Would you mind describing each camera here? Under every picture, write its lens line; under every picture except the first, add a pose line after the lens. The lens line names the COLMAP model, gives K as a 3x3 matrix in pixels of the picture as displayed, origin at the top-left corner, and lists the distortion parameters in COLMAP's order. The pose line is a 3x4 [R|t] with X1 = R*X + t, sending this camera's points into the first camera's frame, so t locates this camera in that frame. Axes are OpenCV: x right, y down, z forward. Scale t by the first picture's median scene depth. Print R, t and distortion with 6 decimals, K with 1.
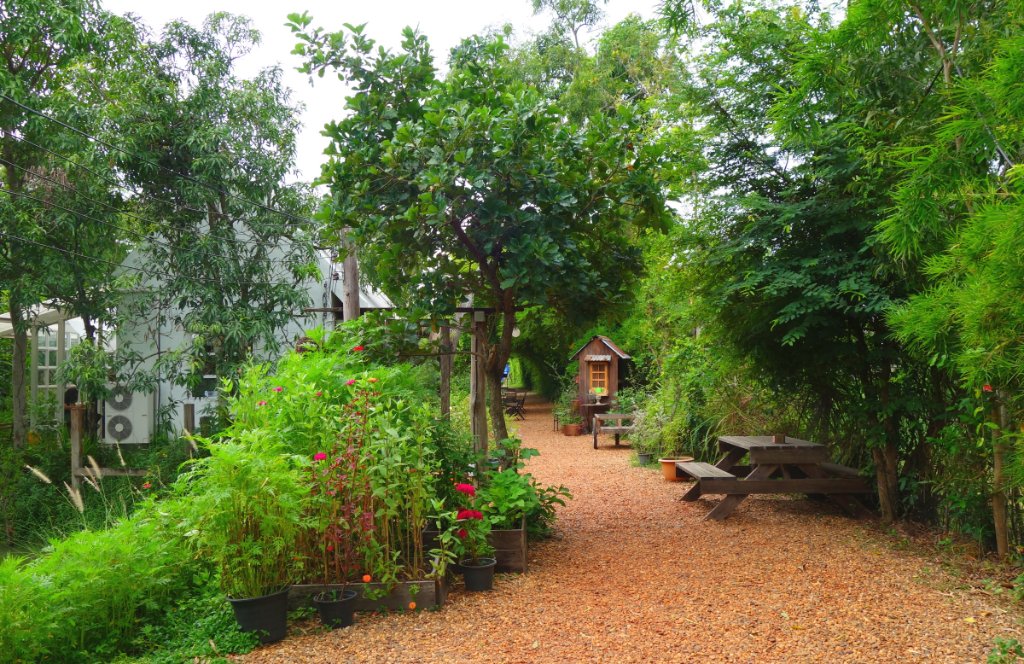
lens RADIAL K [[839.9, 0, 511.5], [0, 839.9, 333.2], [0, 0, 1]] dist [0.001938, 0.000040]
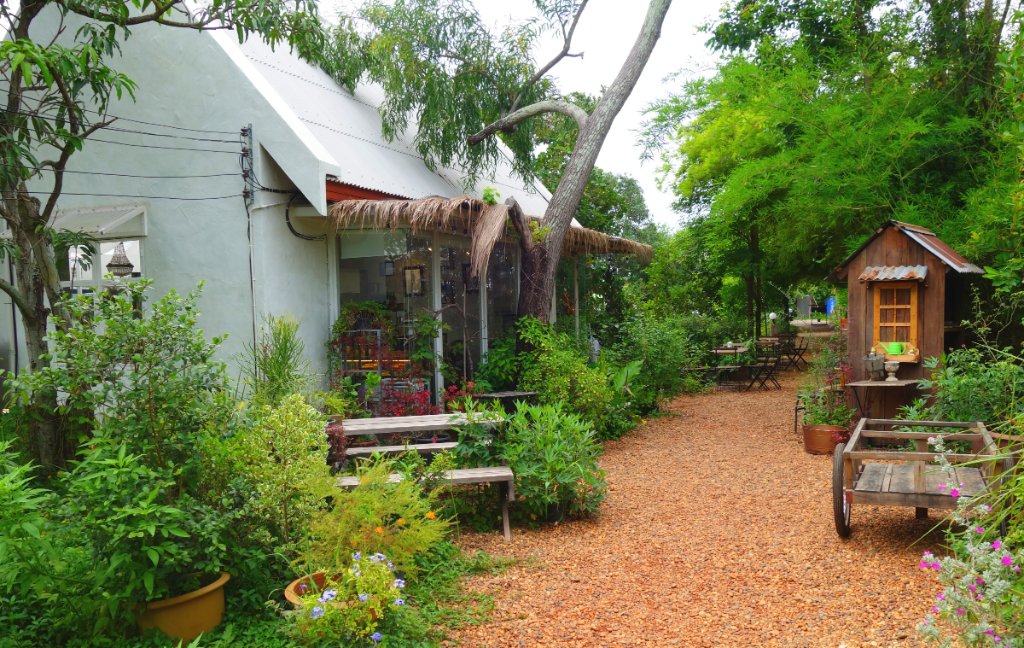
lens RADIAL K [[844.8, 0, 512.3], [0, 844.8, 326.7], [0, 0, 1]] dist [-0.002612, -0.000721]
pose [[0.924860, -0.002366, -0.380302, 0.087057], [0.032663, 0.996780, 0.073231, 0.018850], [0.378904, -0.080150, 0.921959, 0.528566]]
